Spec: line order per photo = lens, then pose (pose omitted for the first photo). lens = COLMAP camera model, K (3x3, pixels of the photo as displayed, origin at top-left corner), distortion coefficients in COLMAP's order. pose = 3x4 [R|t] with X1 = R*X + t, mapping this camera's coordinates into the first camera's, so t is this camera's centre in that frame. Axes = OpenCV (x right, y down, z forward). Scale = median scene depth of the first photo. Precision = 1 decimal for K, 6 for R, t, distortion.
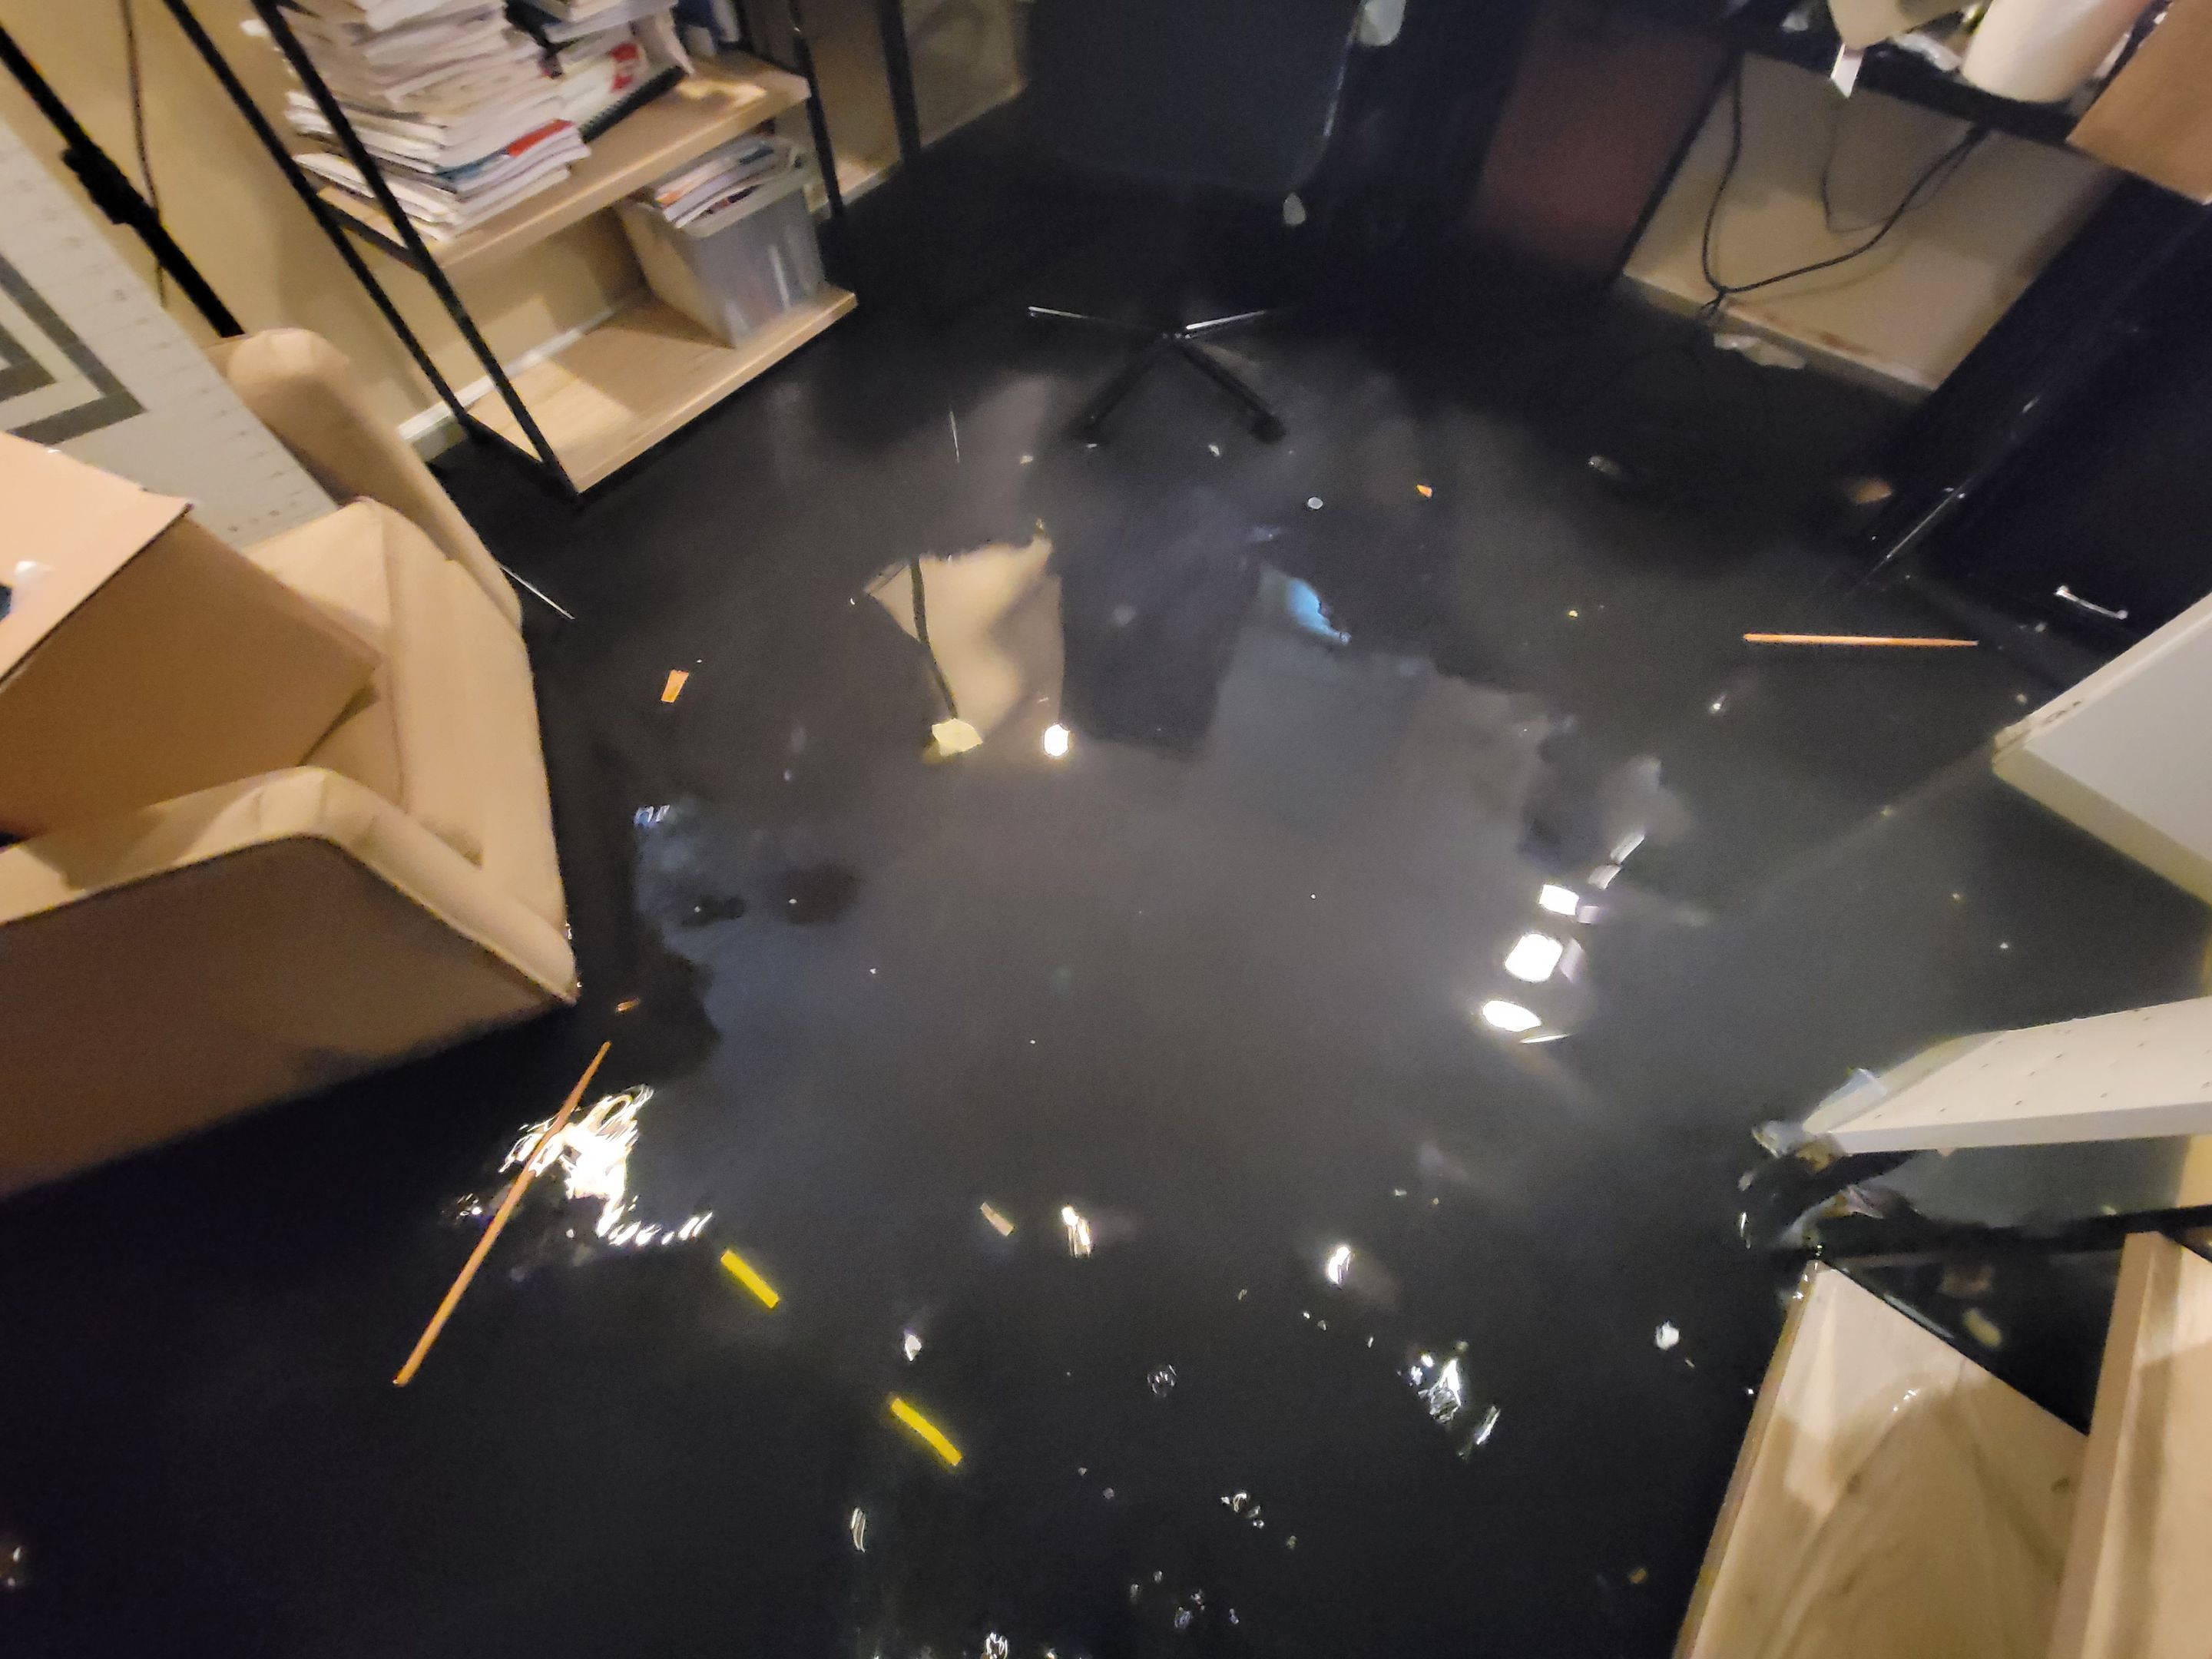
lens RADIAL K [[881.2, 0, 1105.9], [0, 881.2, 817.3], [0, 0, 1]] dist [-0.010721, -0.000035]
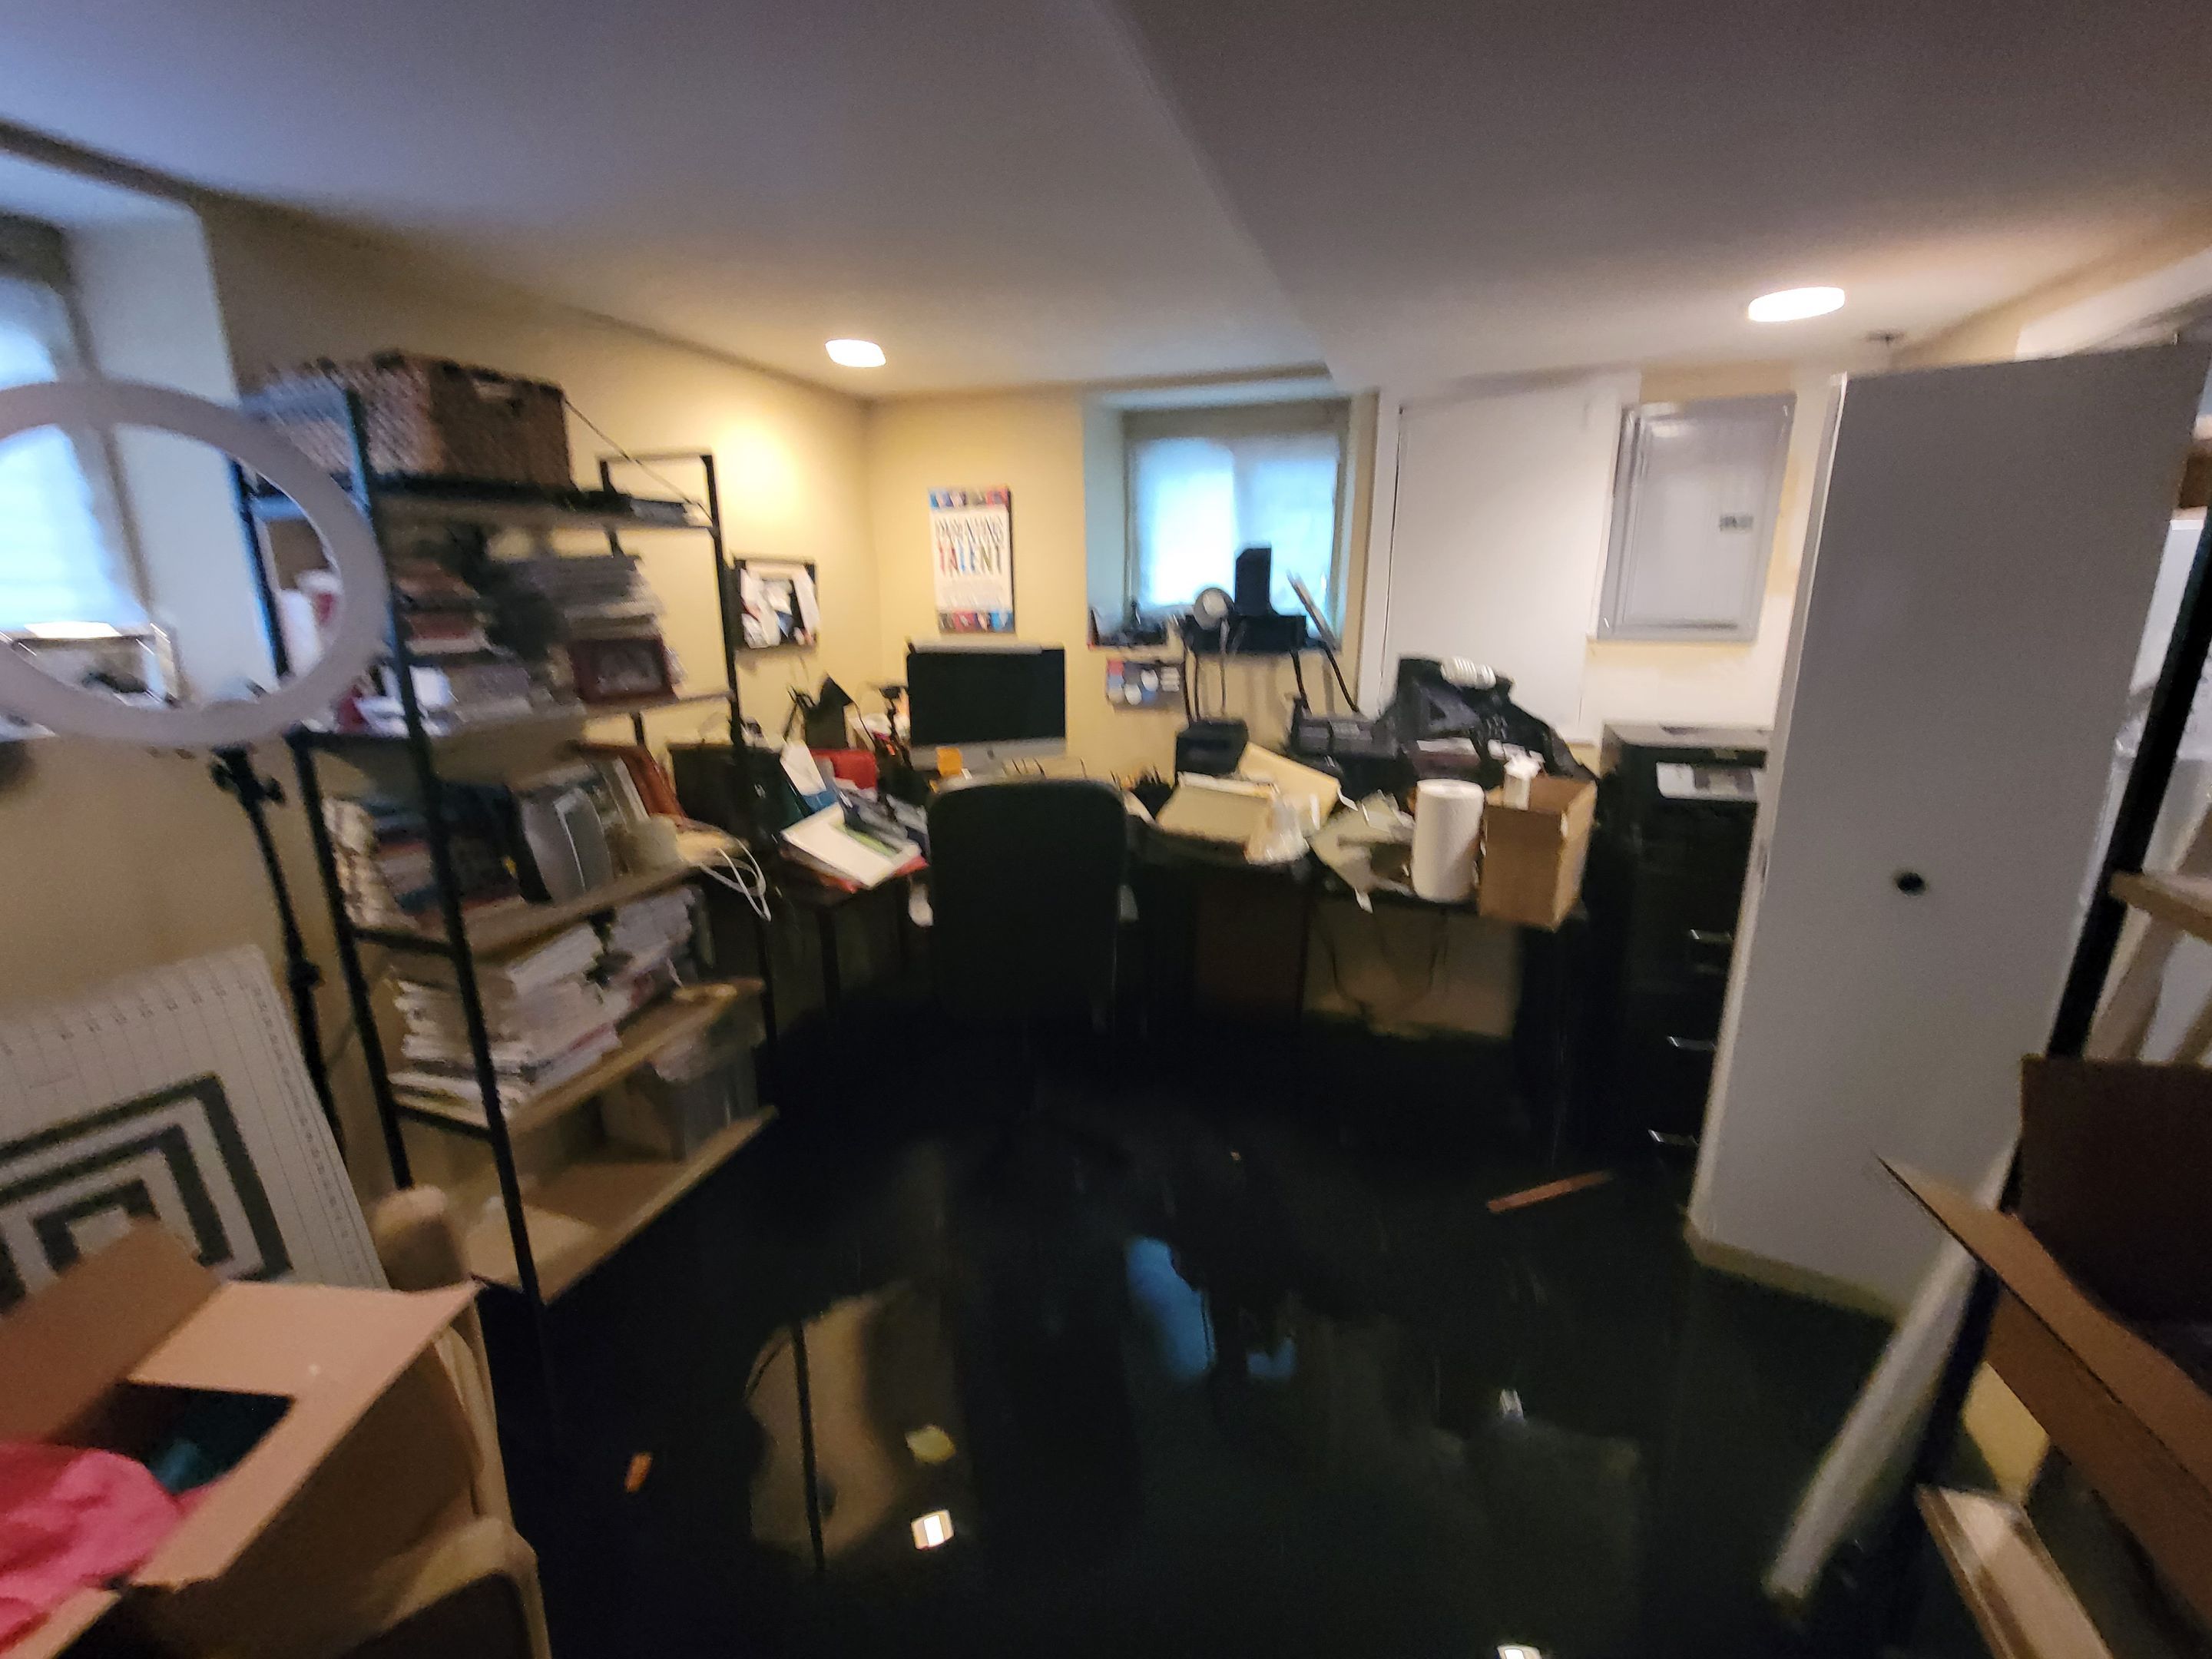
lens RADIAL K [[881.2, 0, 1105.9], [0, 881.2, 817.3], [0, 0, 1]] dist [-0.010721, -0.000035]
pose [[0.954290, -0.085640, 0.286351, -0.201241], [0.267676, 0.671120, -0.691337, 0.177689], [-0.132970, 0.736385, 0.663367, -0.297627]]
